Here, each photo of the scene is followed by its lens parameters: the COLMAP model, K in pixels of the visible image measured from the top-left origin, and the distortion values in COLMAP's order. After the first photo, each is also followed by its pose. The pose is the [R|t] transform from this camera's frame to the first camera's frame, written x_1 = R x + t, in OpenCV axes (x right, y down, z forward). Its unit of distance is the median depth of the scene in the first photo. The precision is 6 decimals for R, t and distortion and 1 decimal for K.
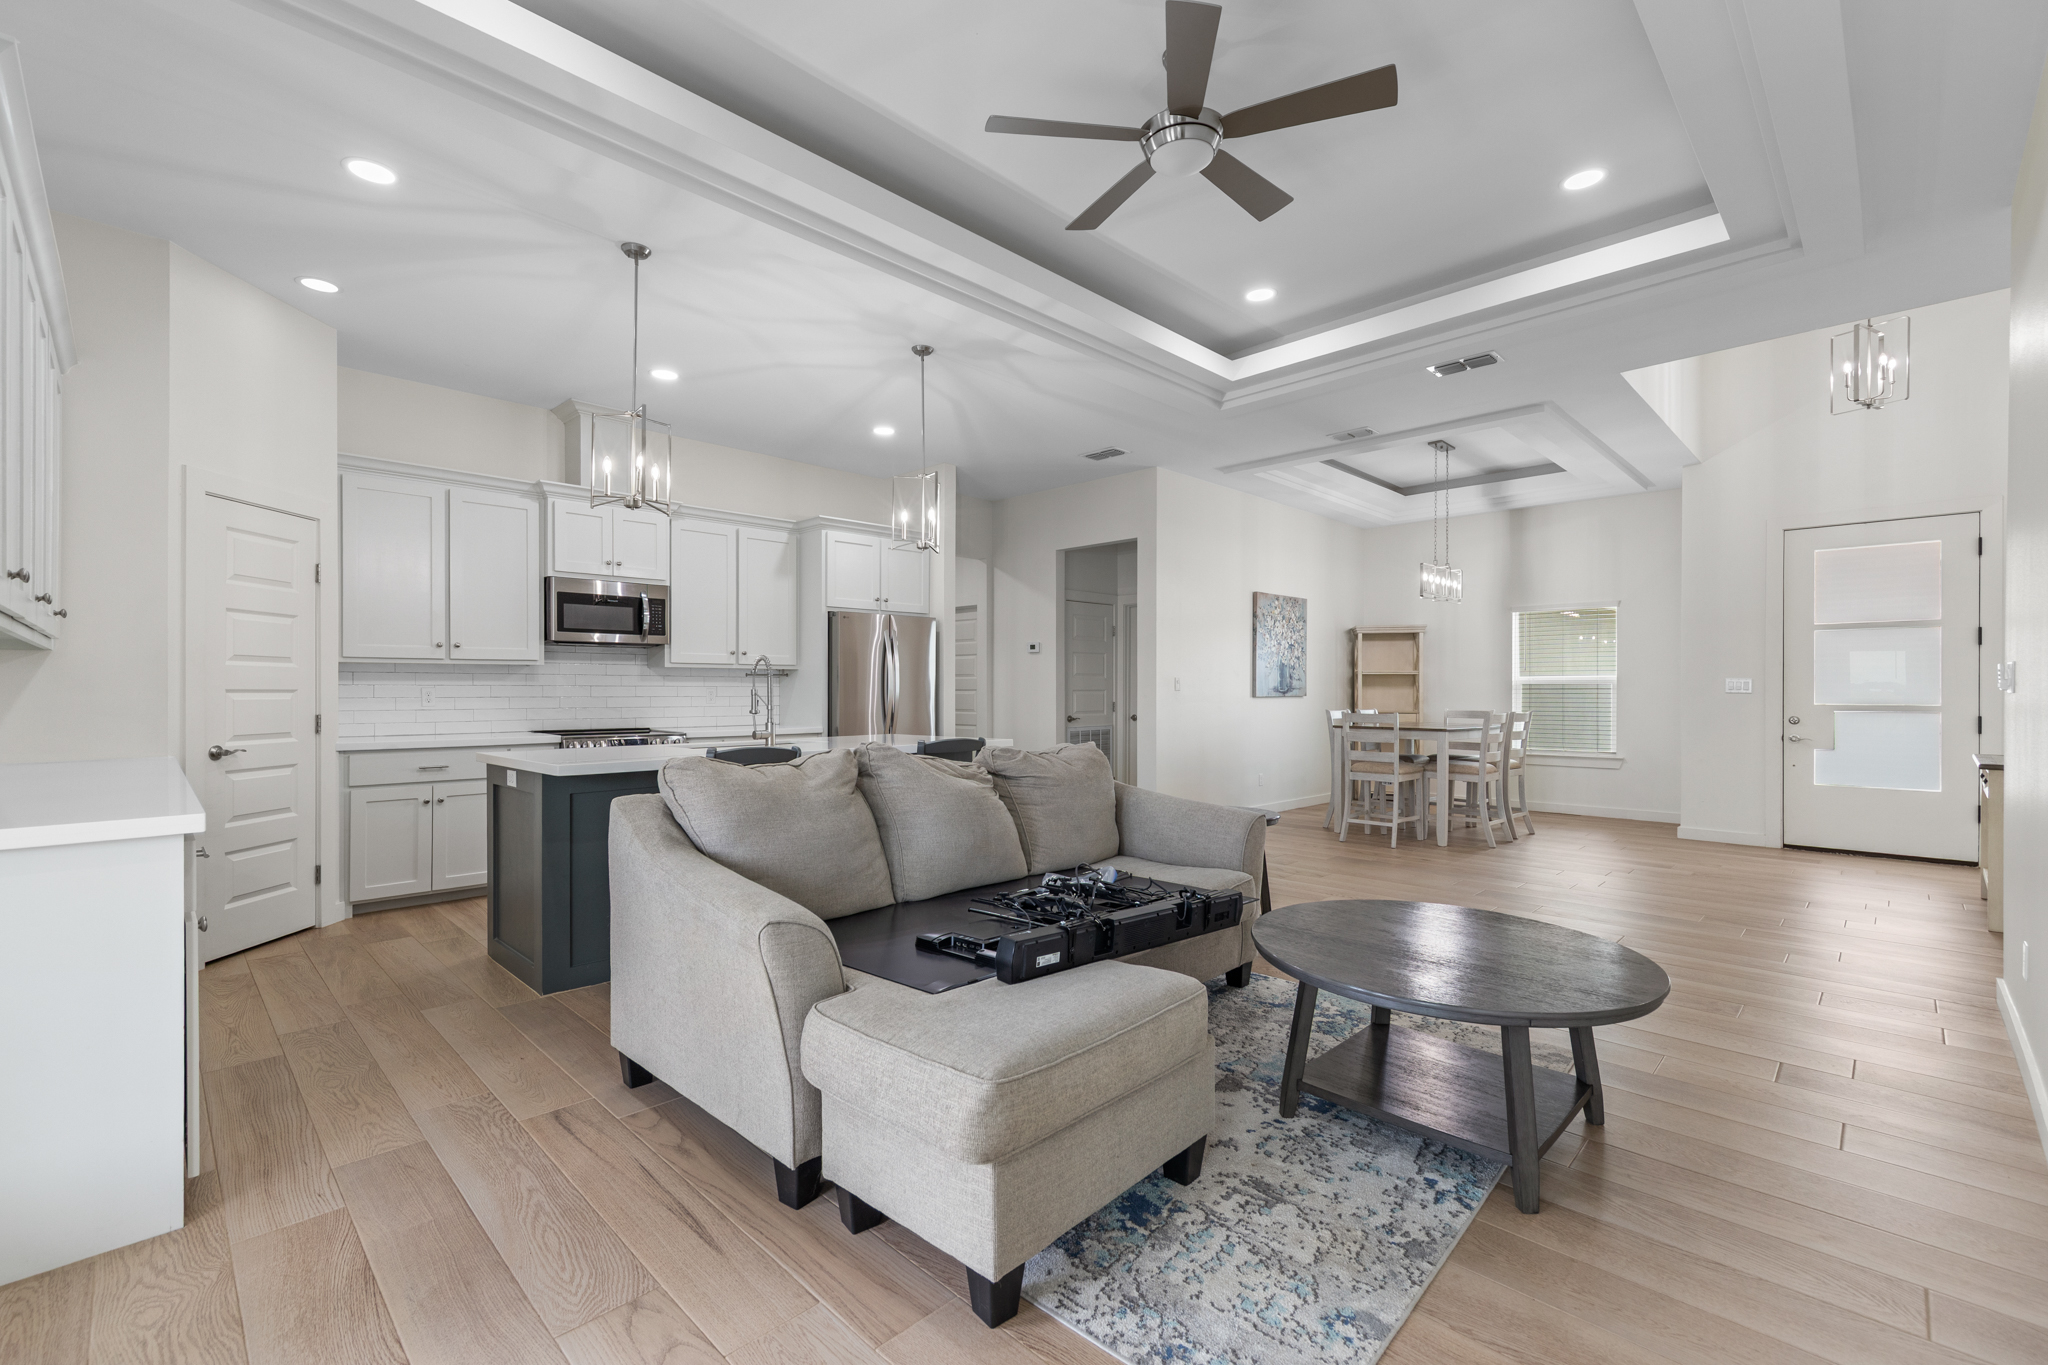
lens RADIAL K [[870.6, 0, 1017.4], [0, 870.6, 692.6], [0, 0, 1]] dist [-0.000434, 0.000017]
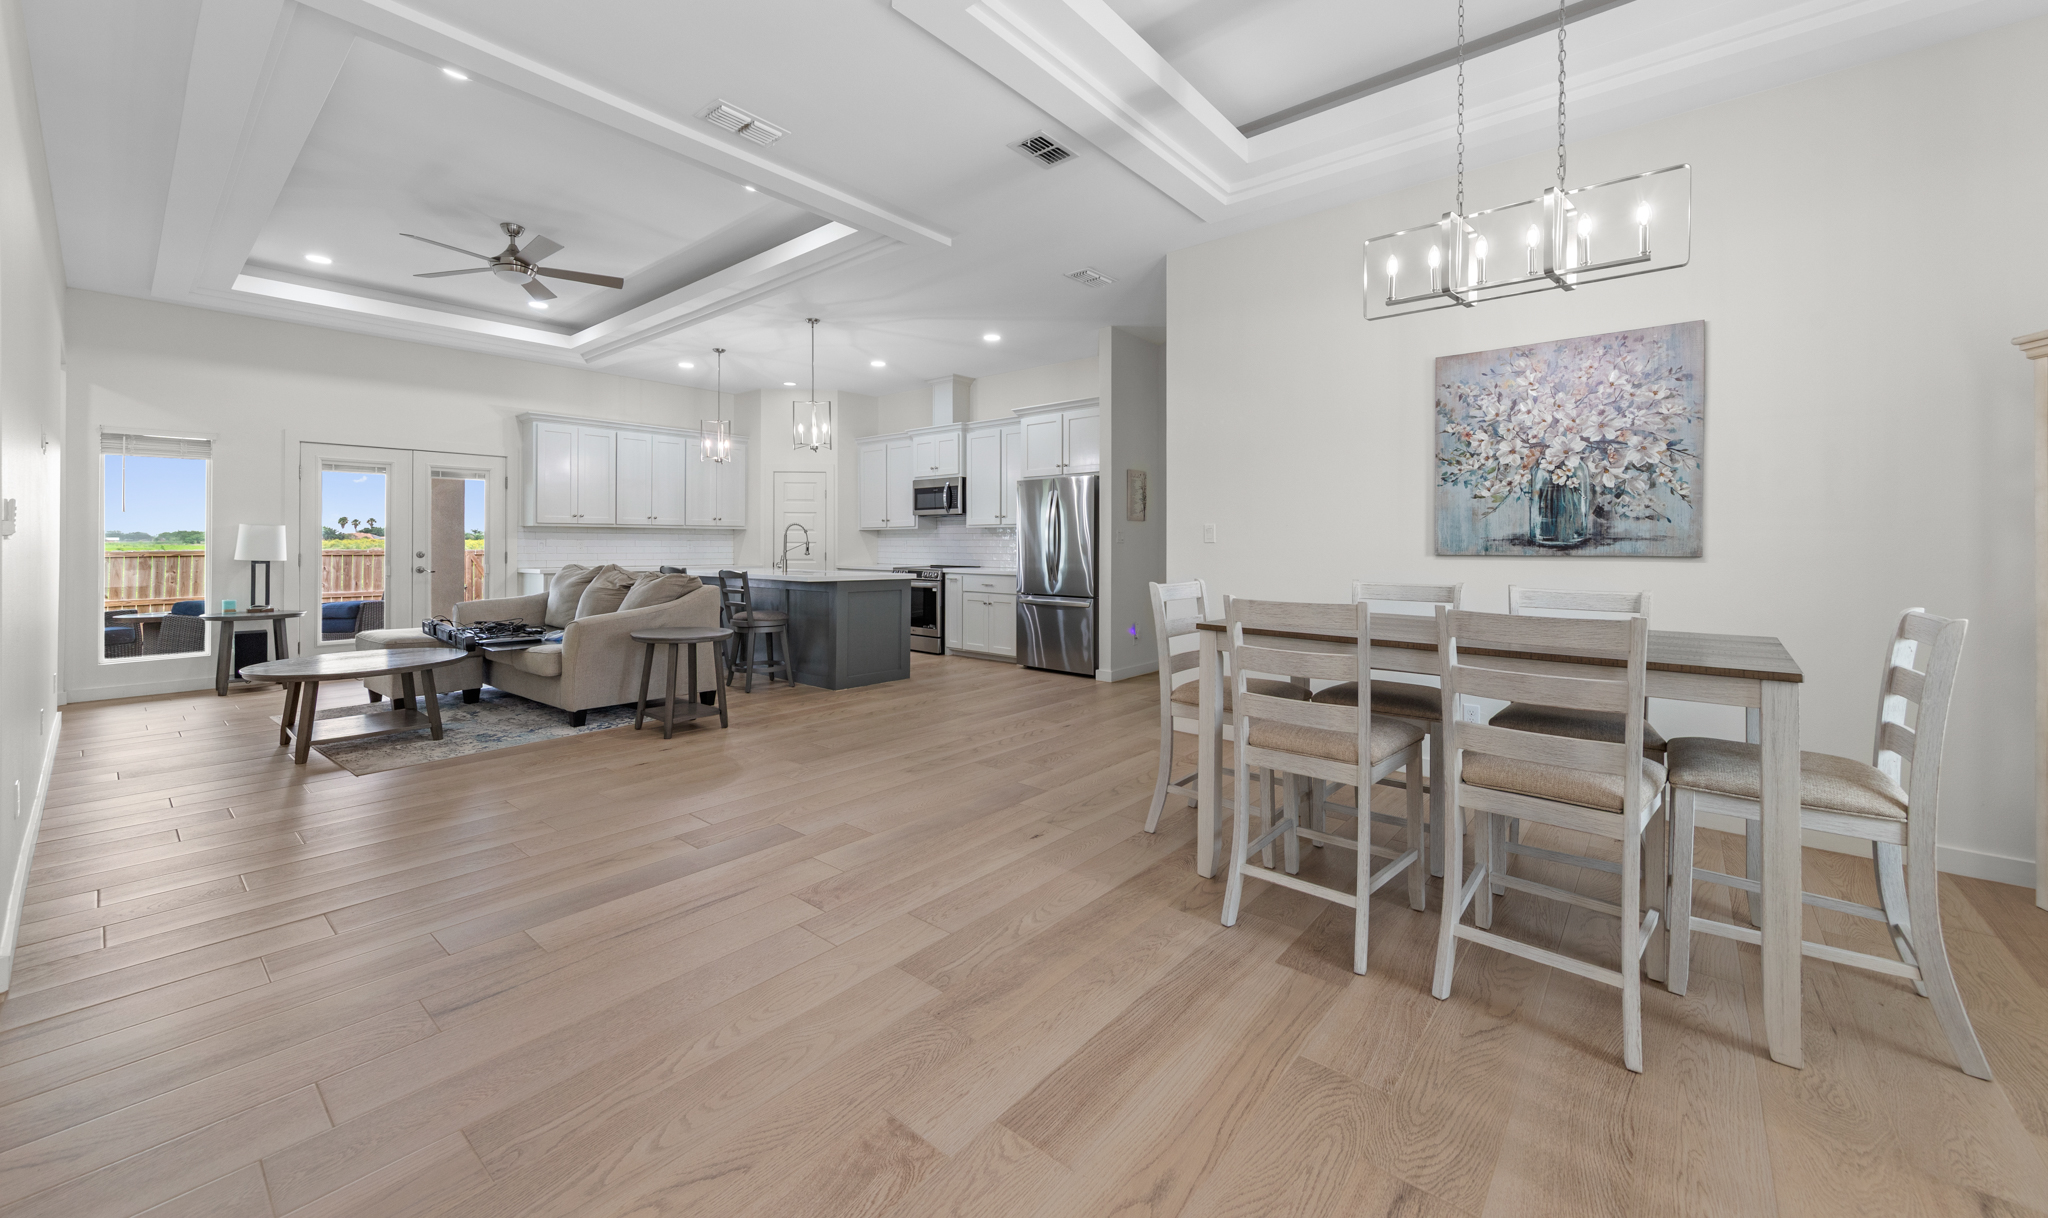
lens RADIAL K [[780.8, 0, 1026.9], [0, 780.8, 537.9], [0, 0, 1]] dist [0.000053, 0.000007]
pose [[0.092359, -0.006849, -0.995702, 1.063863], [-0.003566, 0.999968, -0.007209, -0.001260], [0.995719, 0.004216, 0.092331, 1.028691]]
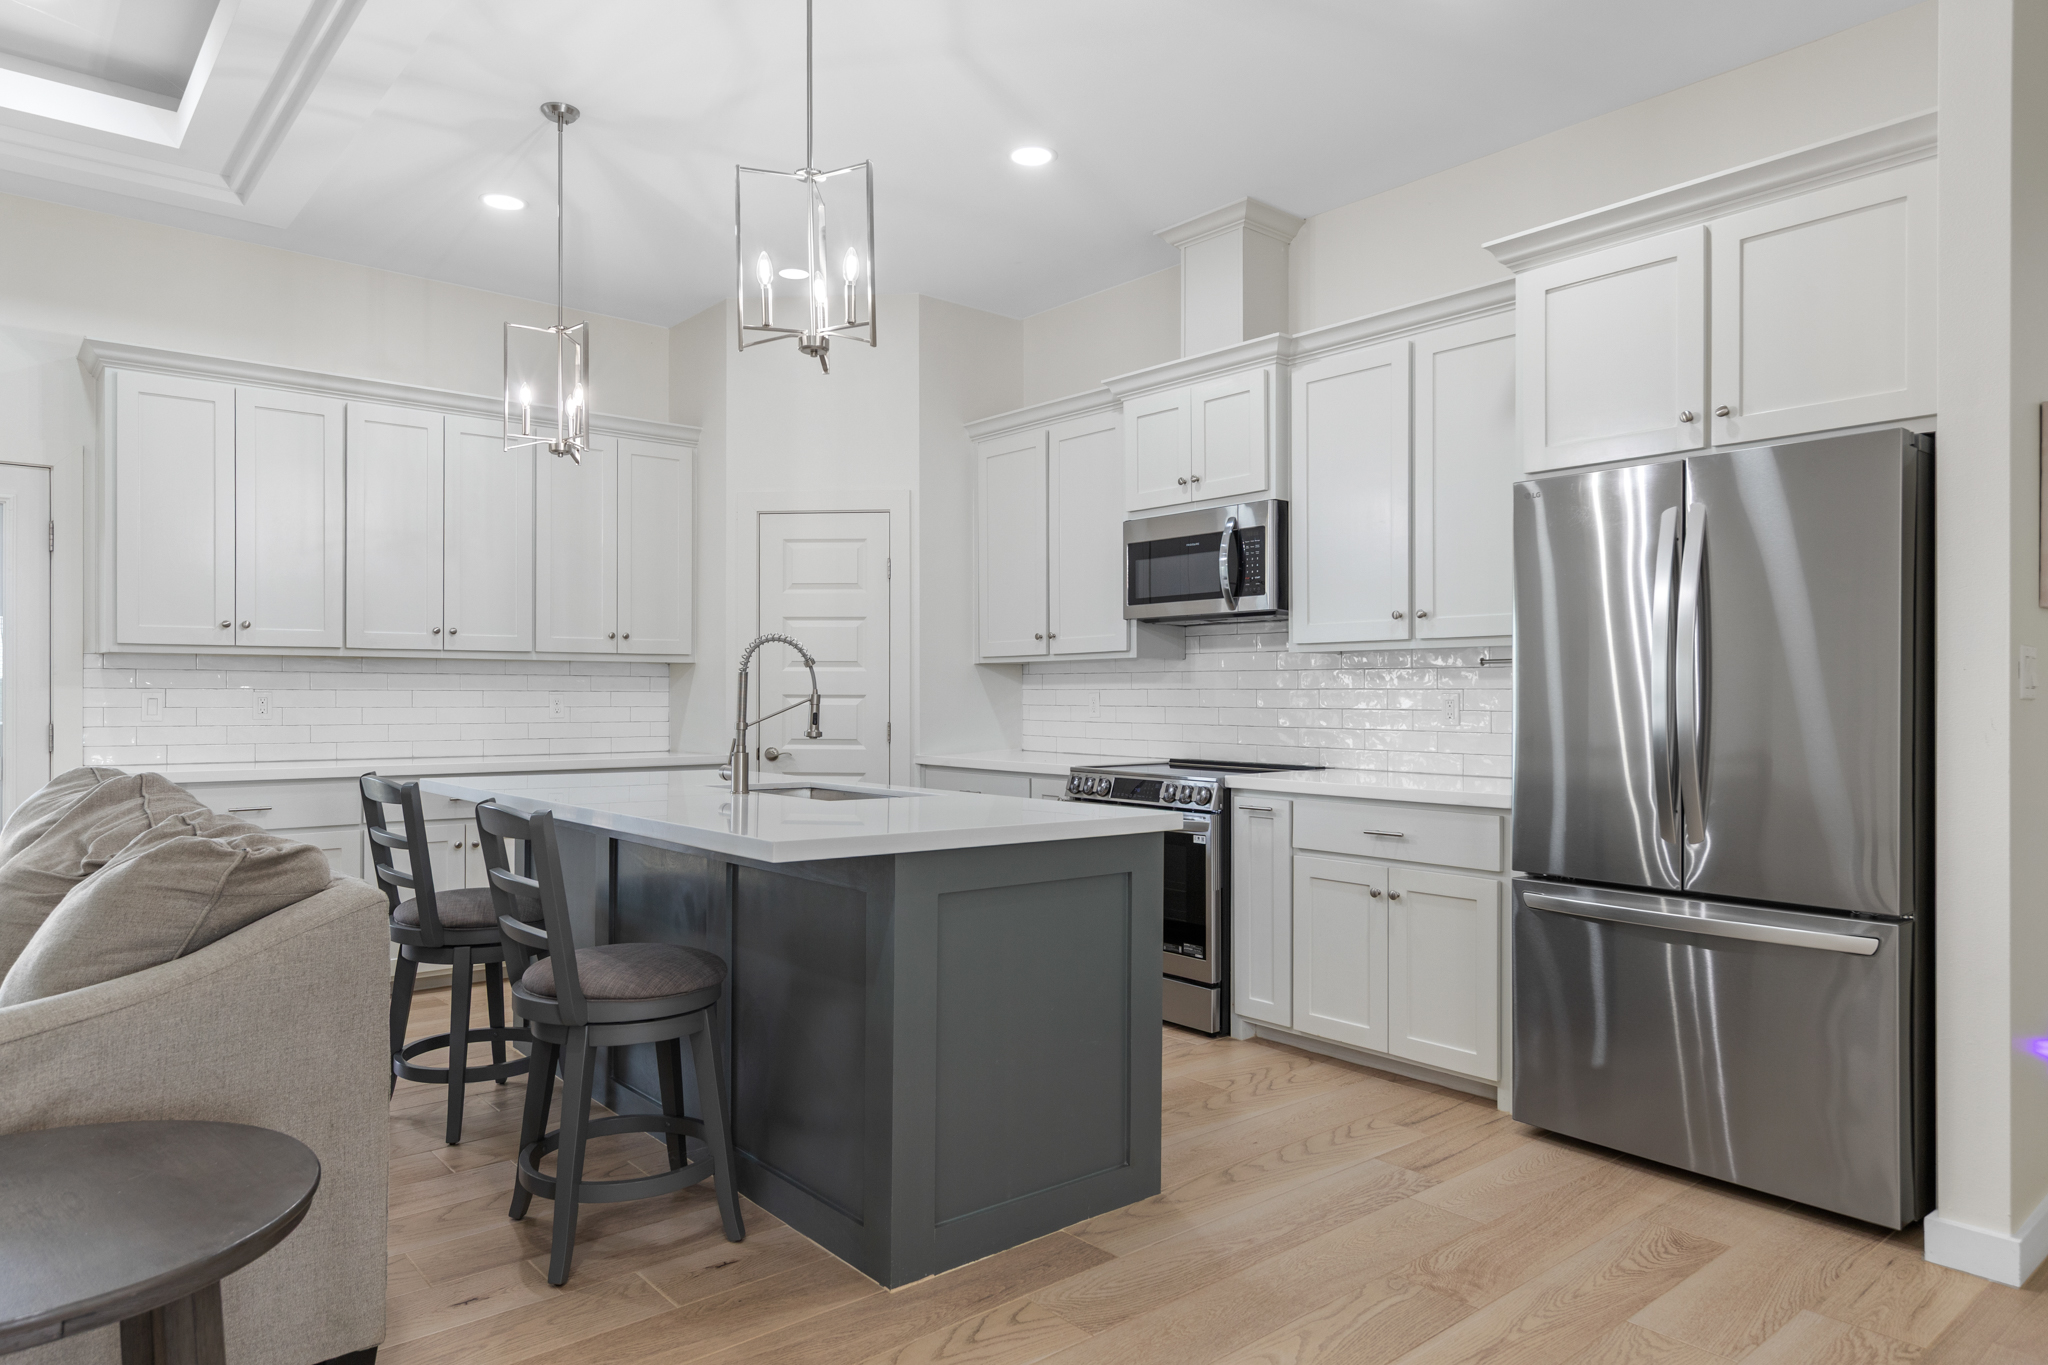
lens RADIAL K [[1264.5, 0, 1021.1], [0, 1264.5, 686.1], [0, 0, 1]] dist [-0.001834, -0.001910]
pose [[-0.077377, -0.006723, -0.996979, 0.392074], [-0.003174, 0.999974, -0.006497, -0.003584], [0.996997, 0.002662, -0.077397, 0.943282]]
